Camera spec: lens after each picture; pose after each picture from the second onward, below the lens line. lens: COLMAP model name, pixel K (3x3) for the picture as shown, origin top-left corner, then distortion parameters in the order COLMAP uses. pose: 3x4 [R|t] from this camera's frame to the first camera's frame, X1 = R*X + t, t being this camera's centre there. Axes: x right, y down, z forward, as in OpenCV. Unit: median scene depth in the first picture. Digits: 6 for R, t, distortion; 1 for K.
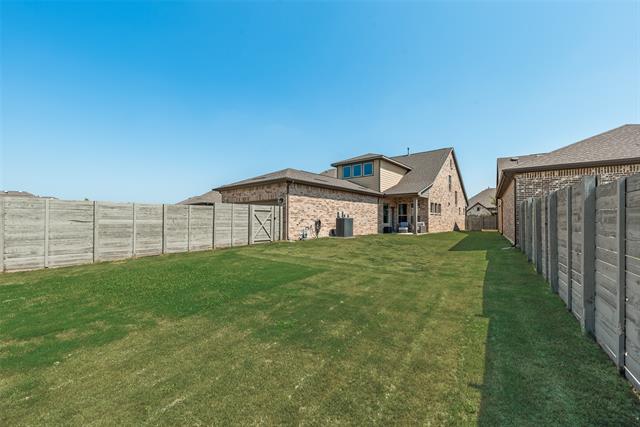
lens RADIAL K [[261.8, 0, 322.9], [0, 261.8, 215.0], [0, 0, 1]] dist [-0.002091, -0.000041]
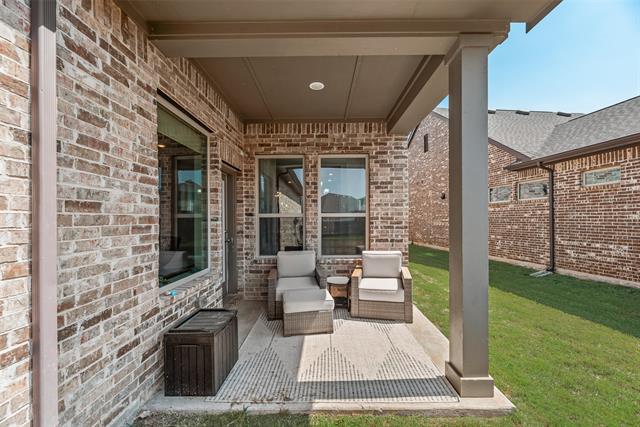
lens RADIAL K [[261.8, 0, 319.9], [0, 261.8, 216.1], [0, 0, 1]] dist [-0.002091, -0.000041]
pose [[0.771793, 0.000280, 0.635874, 0.332282], [-0.000722, 1.000000, 0.000435, 0.004304], [-0.635874, -0.000794, 0.771793, 1.373484]]
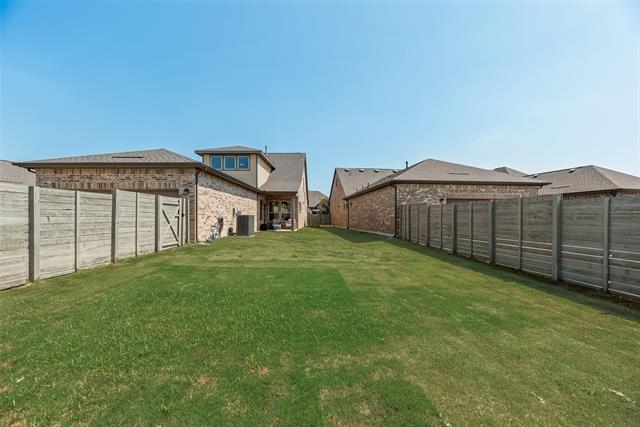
lens RADIAL K [[261.8, 0, 321.6], [0, 261.8, 215.3], [0, 0, 1]] dist [-0.002091, -0.000041]
pose [[0.765409, 0.005660, 0.643519, -0.351926], [-0.013759, 0.999877, 0.007571, 0.002658], [-0.643397, -0.014649, 0.765393, 0.159450]]
